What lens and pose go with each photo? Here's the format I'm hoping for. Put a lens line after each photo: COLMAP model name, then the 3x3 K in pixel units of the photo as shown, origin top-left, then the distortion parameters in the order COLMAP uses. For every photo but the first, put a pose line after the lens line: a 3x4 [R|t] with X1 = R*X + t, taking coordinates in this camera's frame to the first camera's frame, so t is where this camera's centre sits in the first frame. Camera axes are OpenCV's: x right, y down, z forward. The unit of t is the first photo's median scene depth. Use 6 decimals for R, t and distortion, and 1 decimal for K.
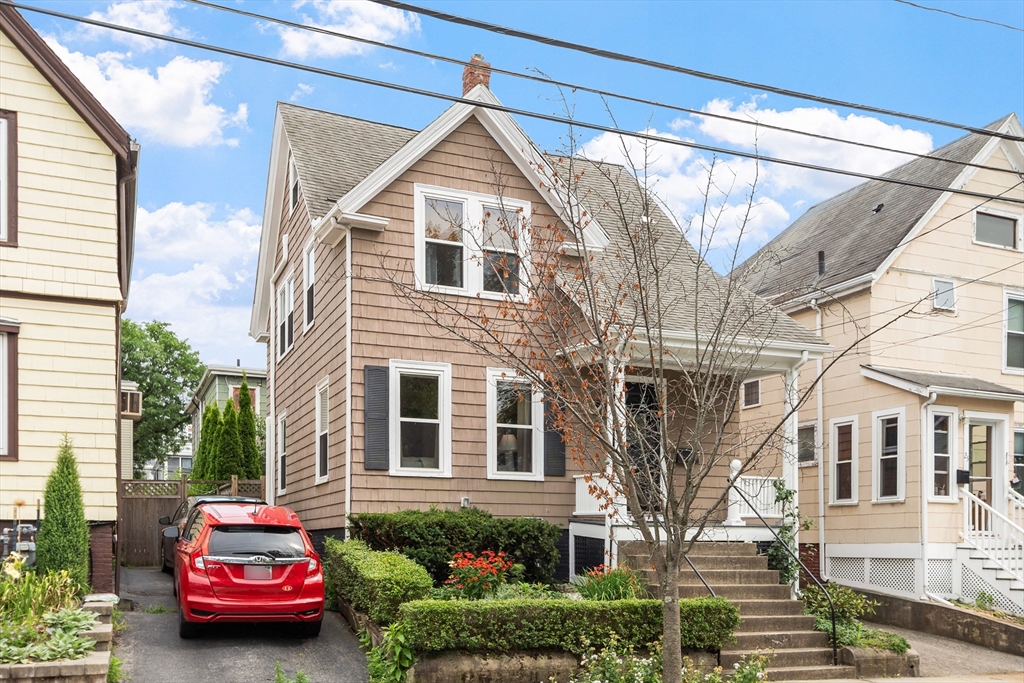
lens RADIAL K [[910.8, 0, 511.4], [0, 910.8, 549.0], [0, 0, 1]] dist [0.007355, 0.006857]
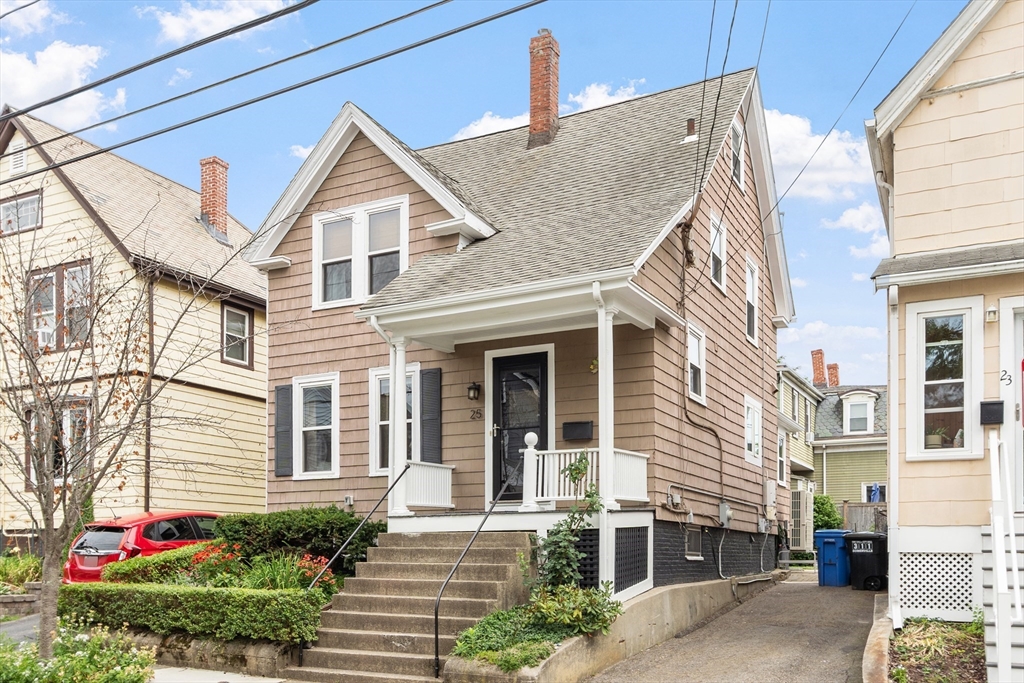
lens RADIAL K [[961.6, 0, 510.1], [0, 961.6, 553.5], [0, 0, 1]] dist [0.010080, -0.000453]
pose [[0.633061, -0.007027, -0.774070, 0.929248], [-0.000149, 0.999958, -0.009199, 0.020662], [0.774102, 0.005939, 0.633033, 0.438085]]
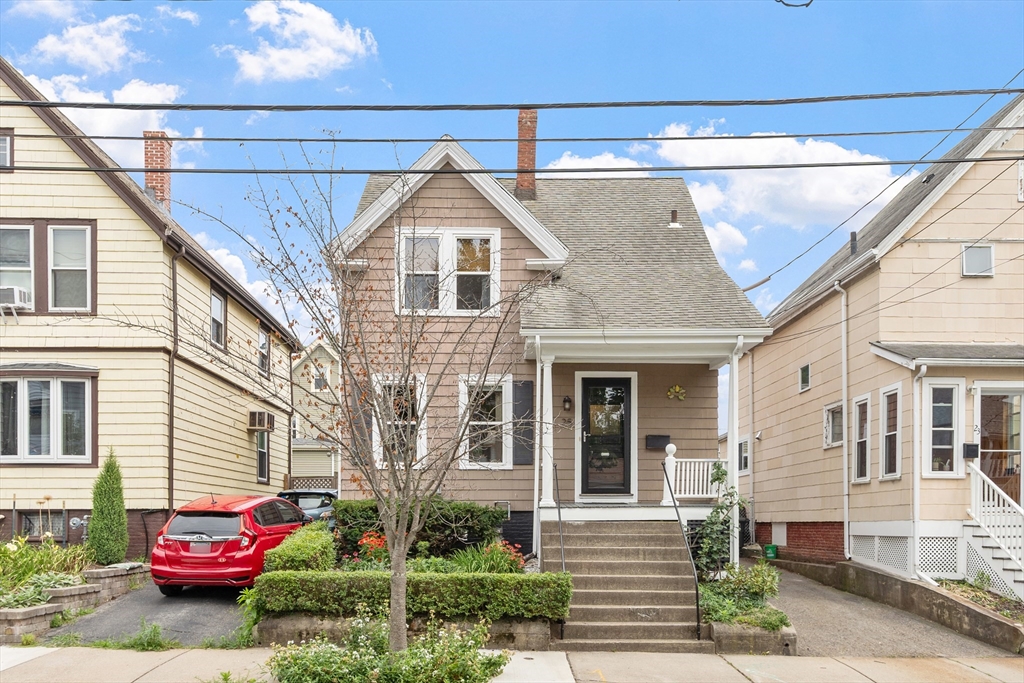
lens RADIAL K [[777.2, 0, 552.9], [0, 777.2, 531.2], [0, 0, 1]] dist [0.007326, 0.004994]
pose [[0.935803, -0.002893, -0.352512, 0.445518], [0.004097, 0.999988, 0.002667, 0.001012], [0.352500, -0.003940, 0.935803, 0.102079]]
